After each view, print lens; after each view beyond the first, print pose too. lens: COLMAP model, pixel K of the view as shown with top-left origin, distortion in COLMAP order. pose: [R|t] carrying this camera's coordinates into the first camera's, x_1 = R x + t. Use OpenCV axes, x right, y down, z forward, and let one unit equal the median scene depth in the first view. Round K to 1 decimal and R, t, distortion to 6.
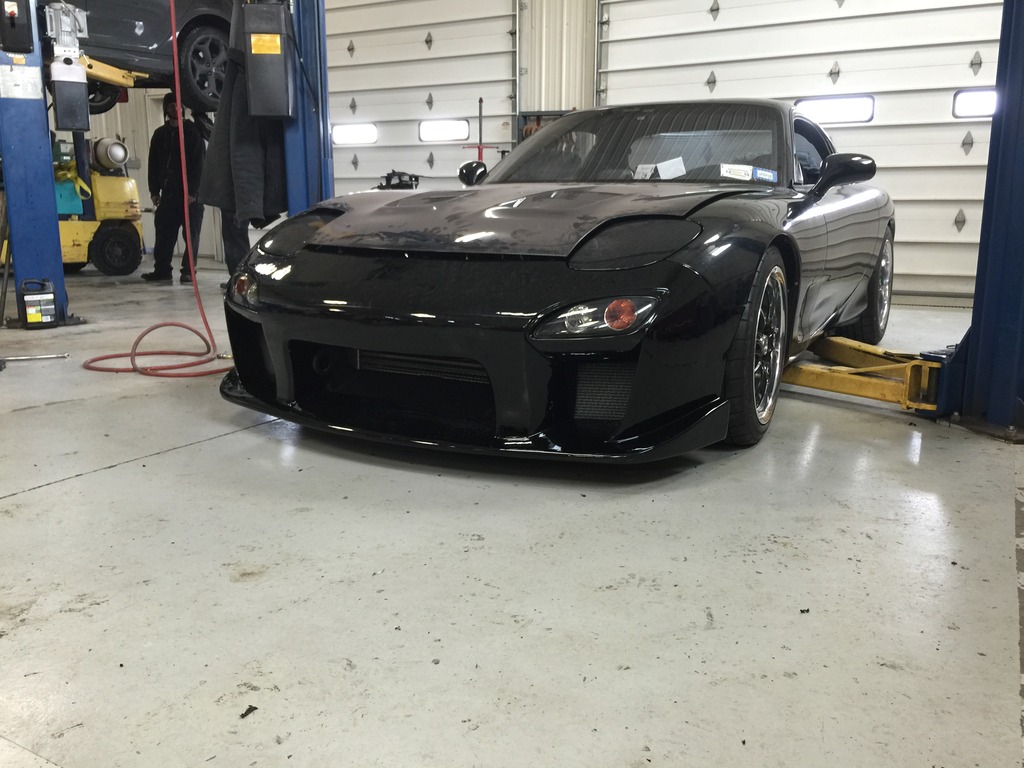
lens RADIAL K [[873.6, 0, 511.3], [0, 873.6, 379.2], [0, 0, 1]] dist [0.060255, -0.059883]
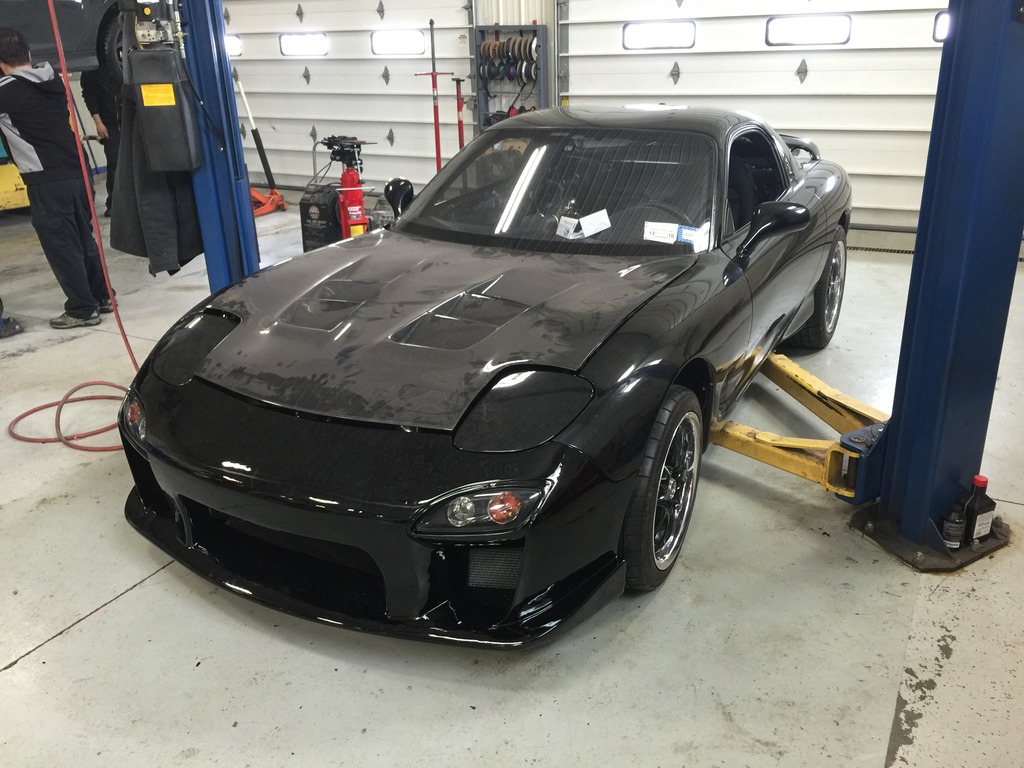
lens RADIAL K [[873.6, 0, 504.0], [0, 873.6, 374.1], [0, 0, 1]] dist [0.060255, -0.059883]
pose [[0.999491, -0.030887, -0.008038, 0.083312], [0.031812, 0.984478, 0.172602, -0.240414], [0.002582, -0.172769, 0.984959, 0.037044]]
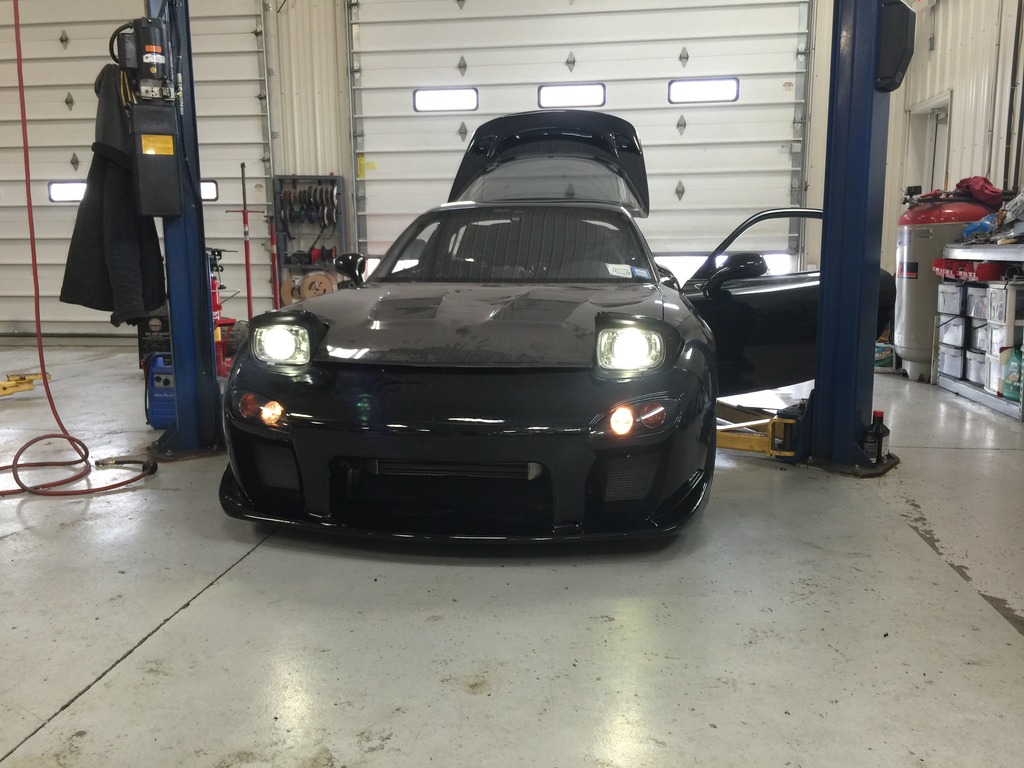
lens RADIAL K [[873.6, 0, 508.7], [0, 873.6, 367.4], [0, 0, 1]] dist [0.060255, -0.059883]
pose [[0.930111, -0.063216, 0.361797, -0.285580], [0.081890, 0.995973, -0.036501, -0.063516], [-0.358033, 0.063577, 0.931542, -0.045309]]
